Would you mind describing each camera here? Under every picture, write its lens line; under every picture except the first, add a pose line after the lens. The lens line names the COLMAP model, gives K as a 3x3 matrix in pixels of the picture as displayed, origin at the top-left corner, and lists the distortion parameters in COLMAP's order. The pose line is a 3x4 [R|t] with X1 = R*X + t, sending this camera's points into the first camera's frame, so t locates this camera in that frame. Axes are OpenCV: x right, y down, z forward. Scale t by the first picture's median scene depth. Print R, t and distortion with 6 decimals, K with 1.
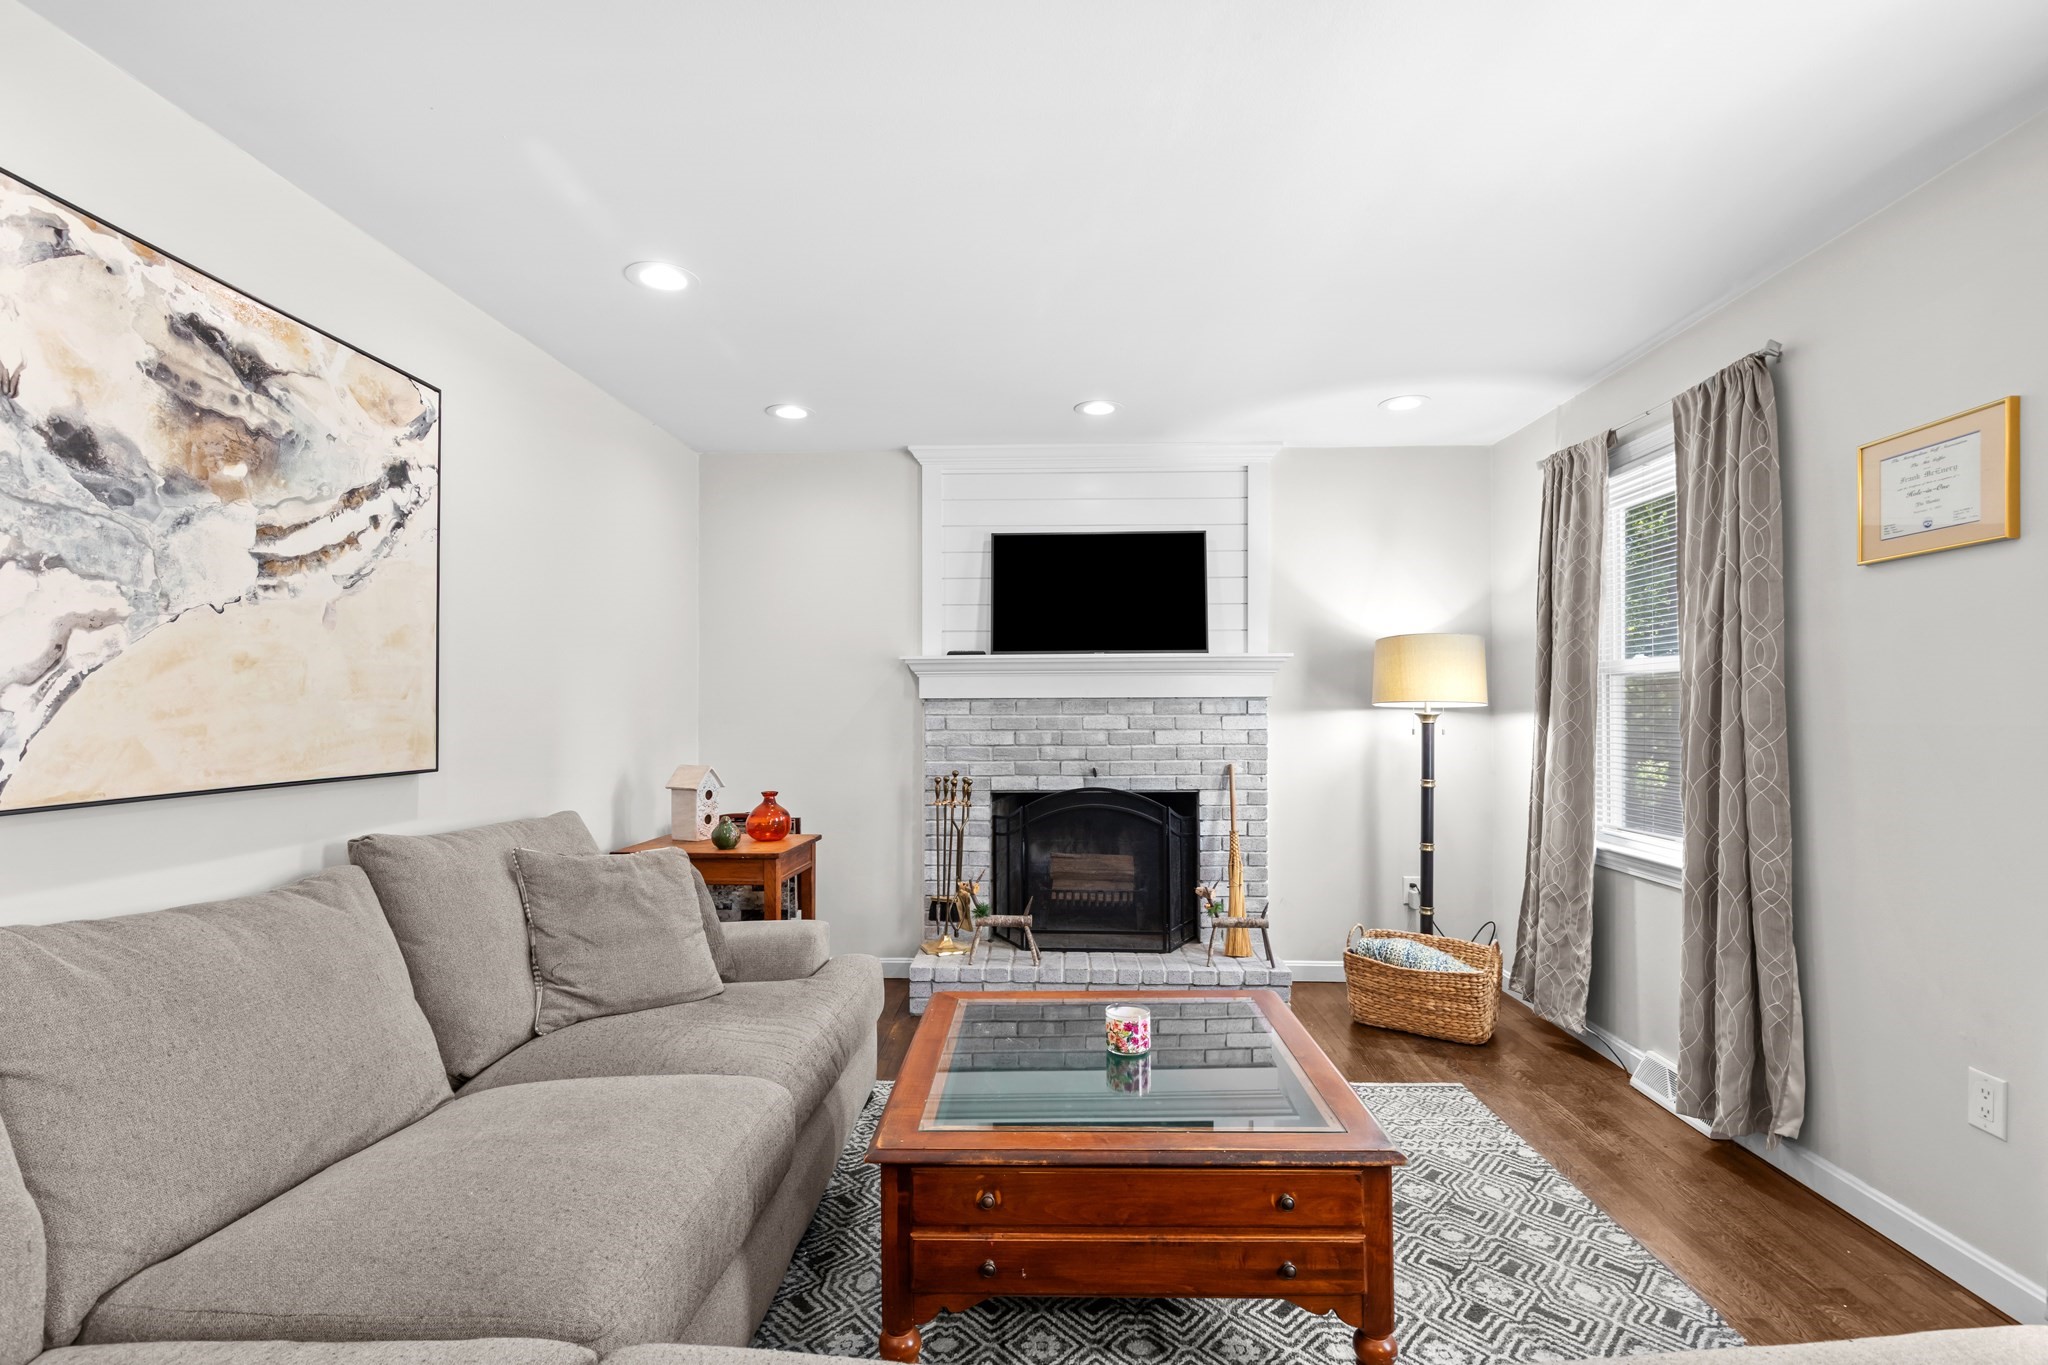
lens RADIAL K [[933.6, 0, 1032.8], [0, 933.6, 694.1], [0, 0, 1]] dist [0.008600, -0.000073]
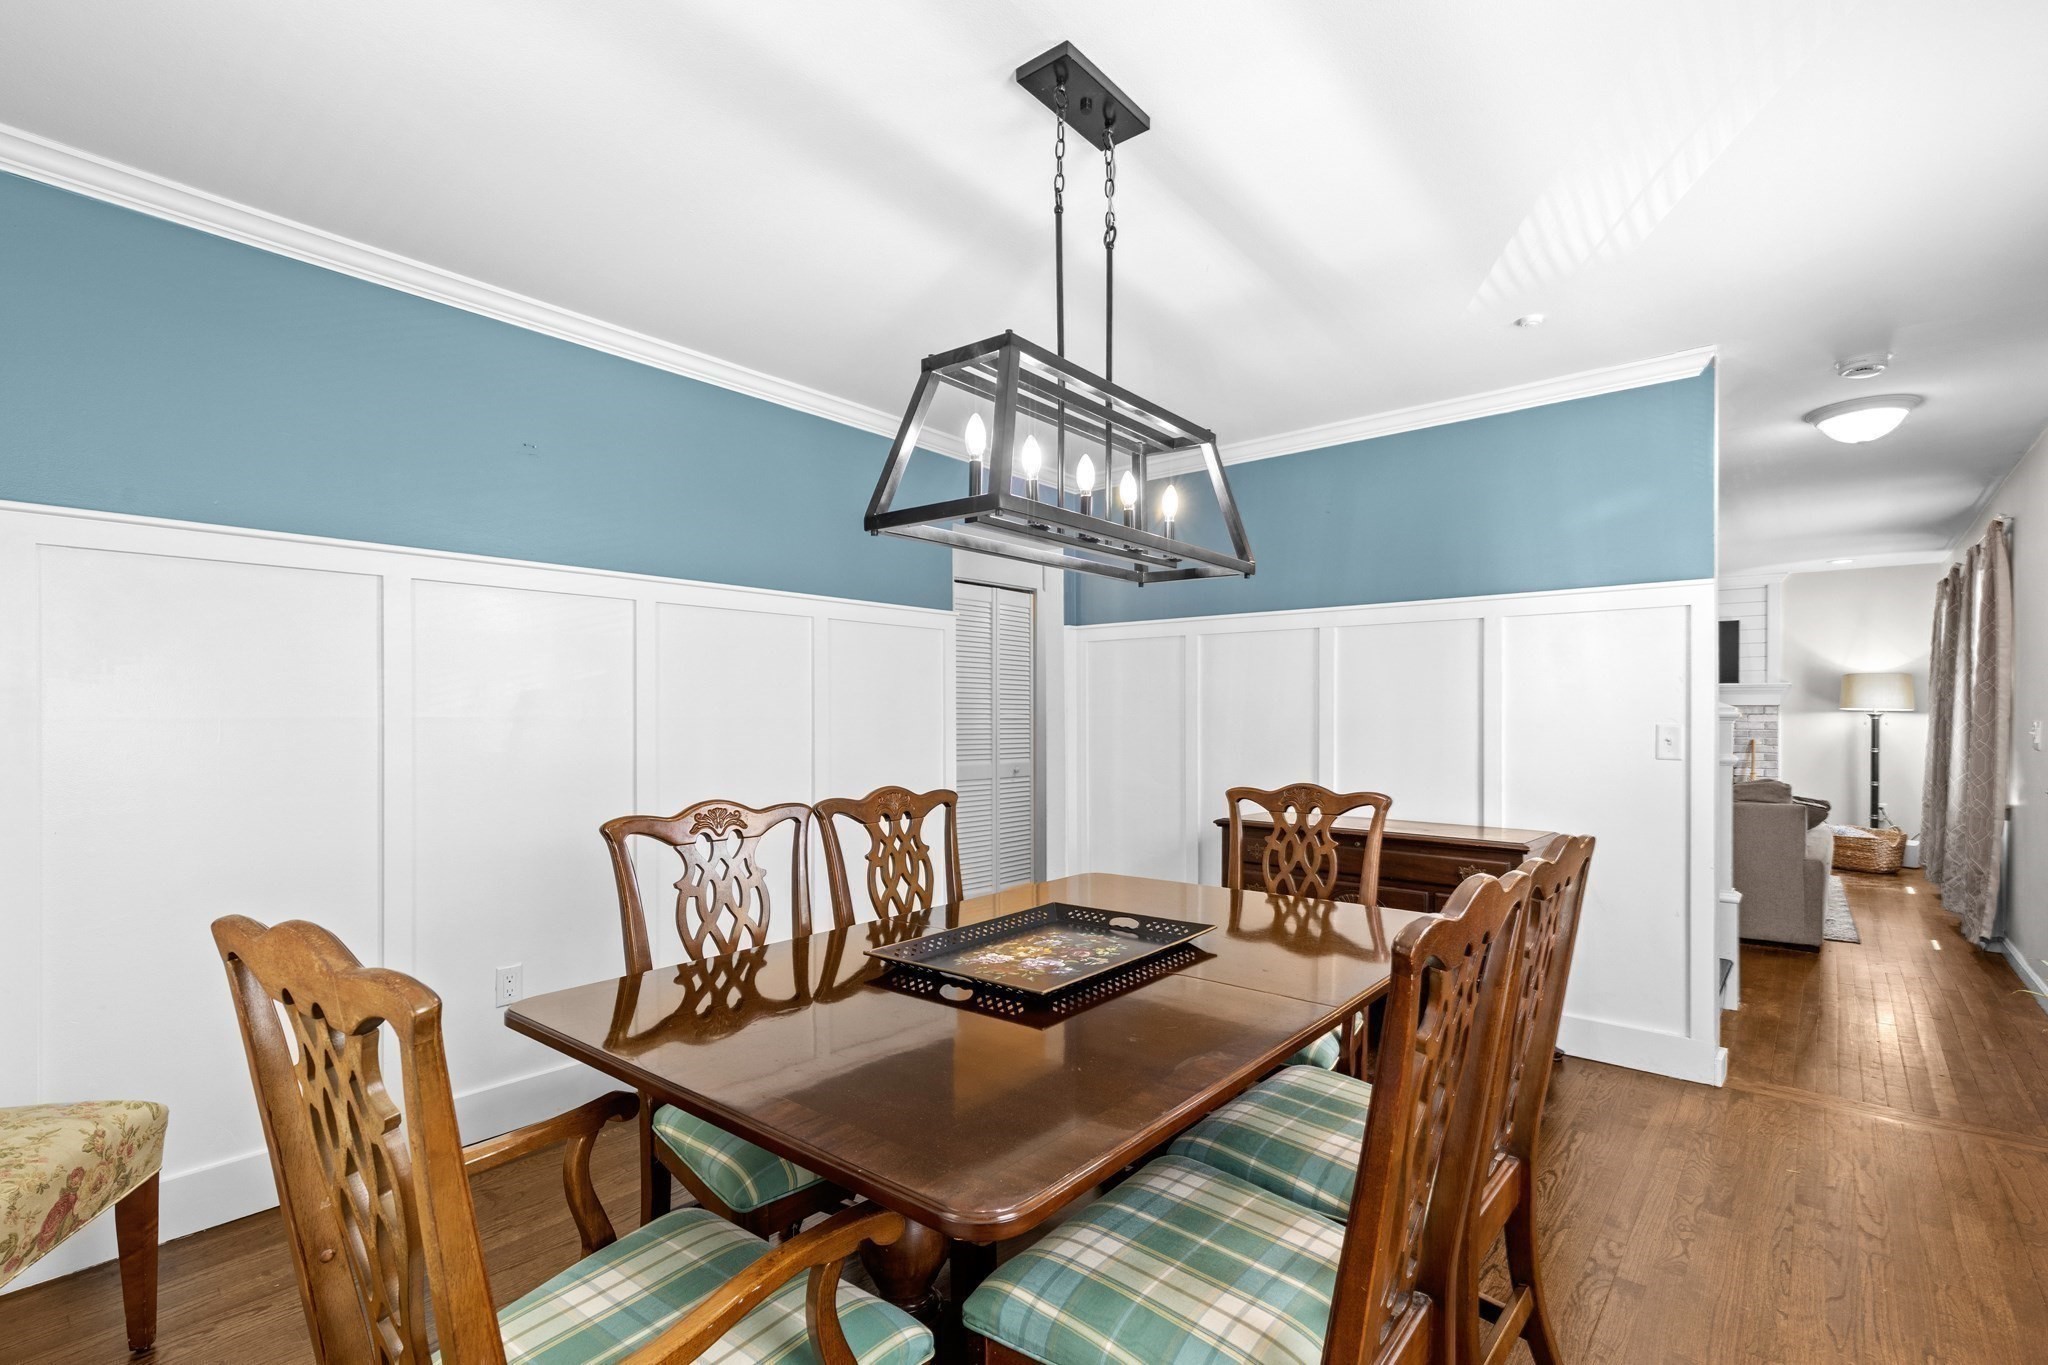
lens RADIAL K [[931.6, 0, 1029.7], [0, 931.6, 704.0], [0, 0, 1]] dist [-0.001460, -0.000240]
pose [[0.779929, -0.002522, -0.625863, 0.410970], [0.007086, 0.999963, 0.004801, -0.032228], [0.625828, -0.008179, 0.779918, -2.423605]]
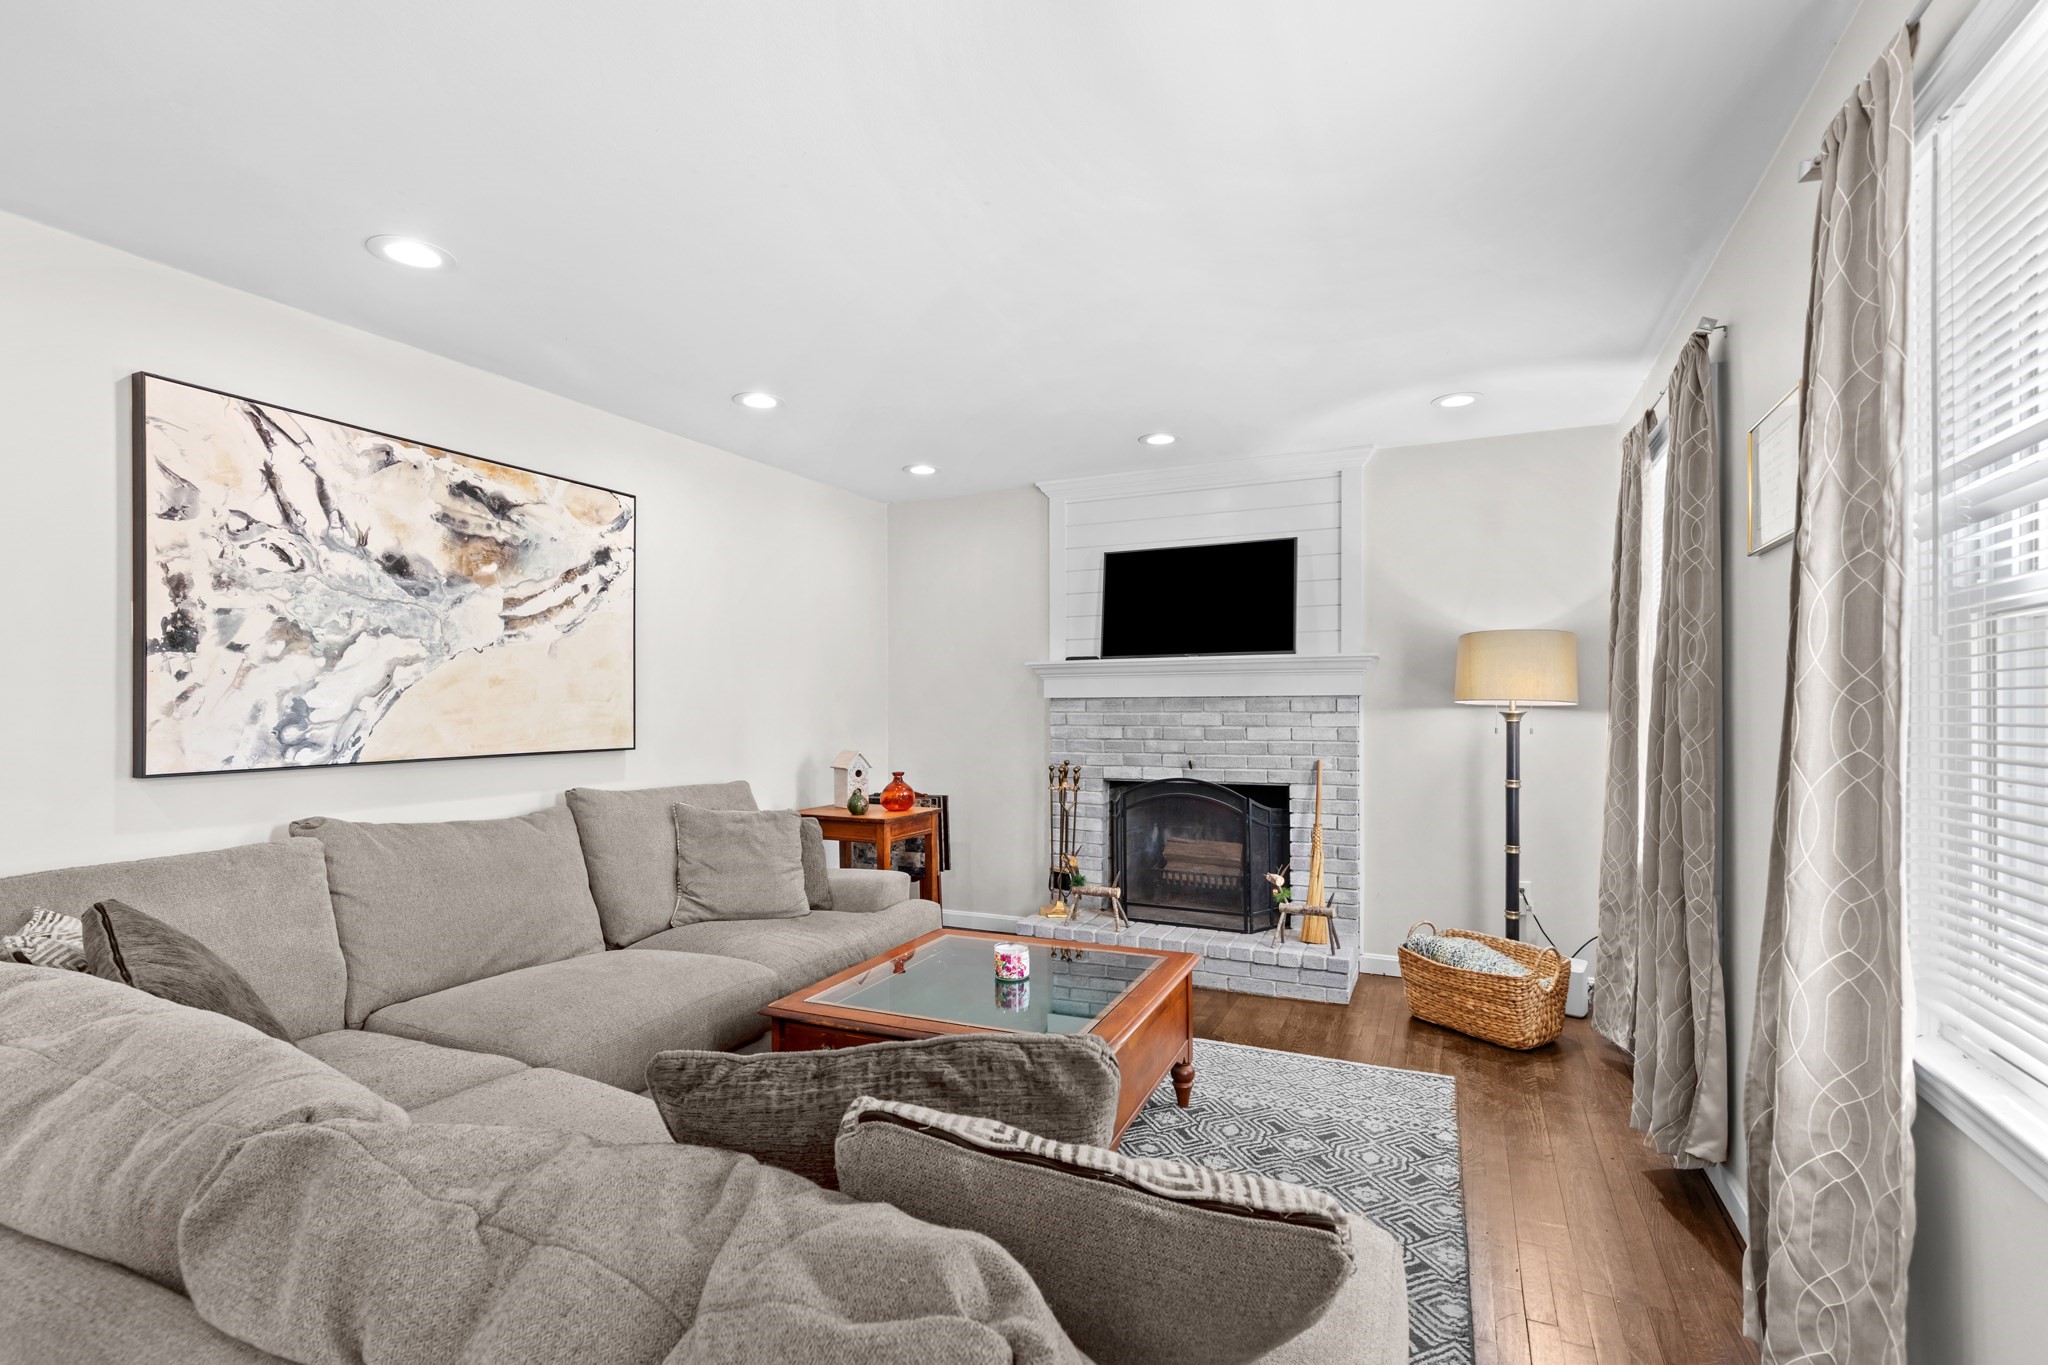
lens RADIAL K [[923.7, 0, 1033.0], [0, 923.7, 694.0], [0, 0, 1]] dist [0.010341, -0.000045]
pose [[0.922095, -0.005364, -0.386927, 0.521252], [0.007164, 0.999969, 0.003210, -0.006878], [0.386897, -0.005732, 0.922105, -0.122431]]
